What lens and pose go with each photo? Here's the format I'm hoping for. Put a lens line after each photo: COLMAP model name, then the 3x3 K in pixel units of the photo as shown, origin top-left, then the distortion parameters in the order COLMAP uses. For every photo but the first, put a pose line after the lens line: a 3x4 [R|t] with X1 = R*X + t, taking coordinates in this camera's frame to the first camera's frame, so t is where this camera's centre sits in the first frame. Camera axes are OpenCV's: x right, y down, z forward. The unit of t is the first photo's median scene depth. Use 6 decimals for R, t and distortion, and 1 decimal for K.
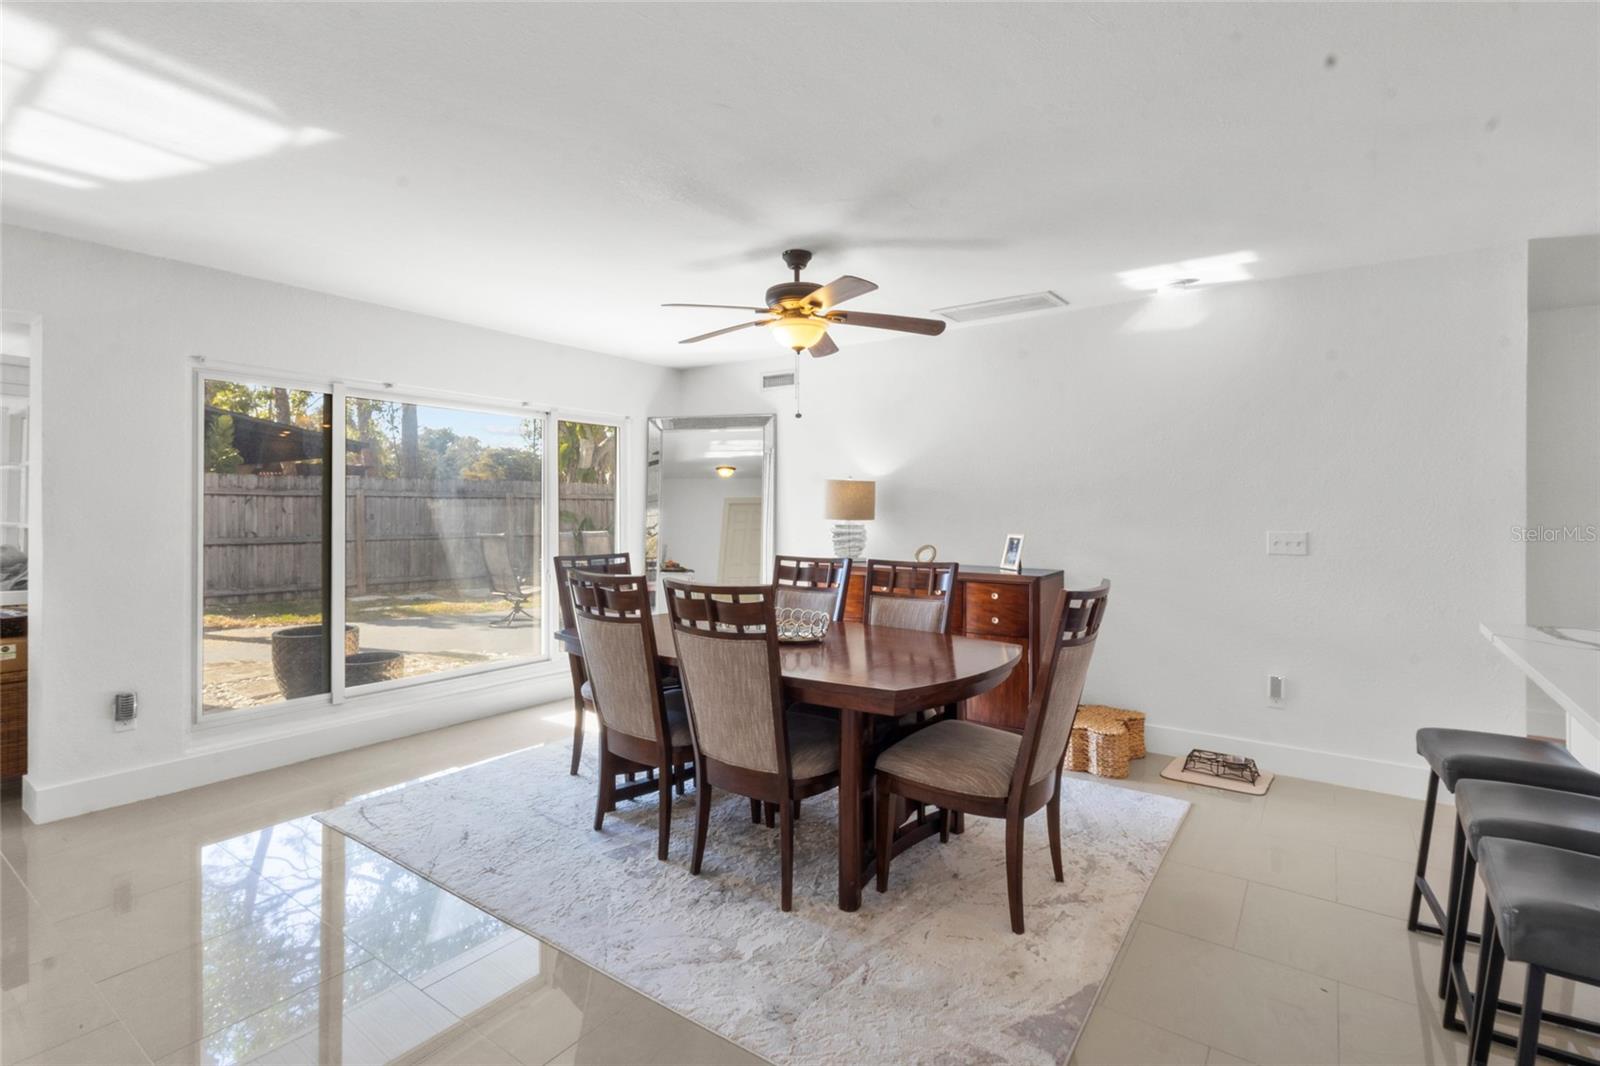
lens RADIAL K [[736.6, 0, 798.2], [0, 736.6, 523.1], [0, 0, 1]] dist [0.001210, 0.000347]
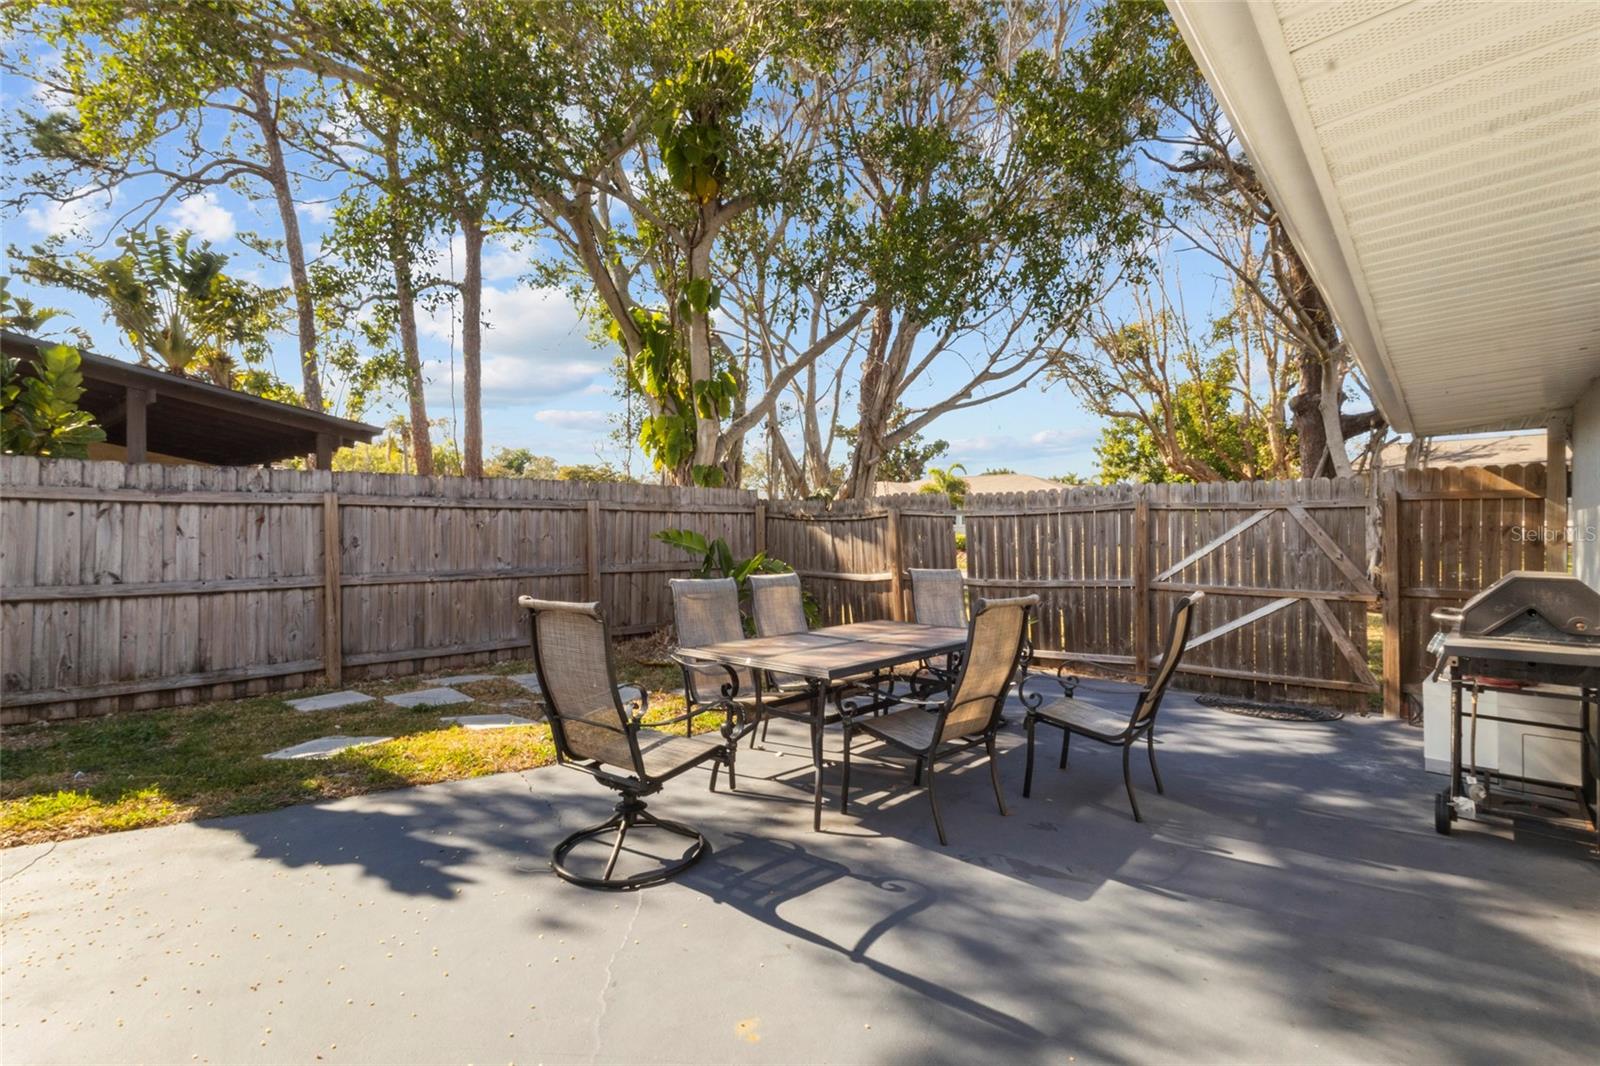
lens RADIAL K [[736.6, 0, 798.2], [0, 736.6, 523.1], [0, 0, 1]] dist [0.001210, 0.000347]
pose [[0.995850, -0.004236, -0.090912, -0.215831], [0.001759, 0.999626, -0.027303, -0.008012], [0.090994, 0.027030, 0.995485, 0.523077]]
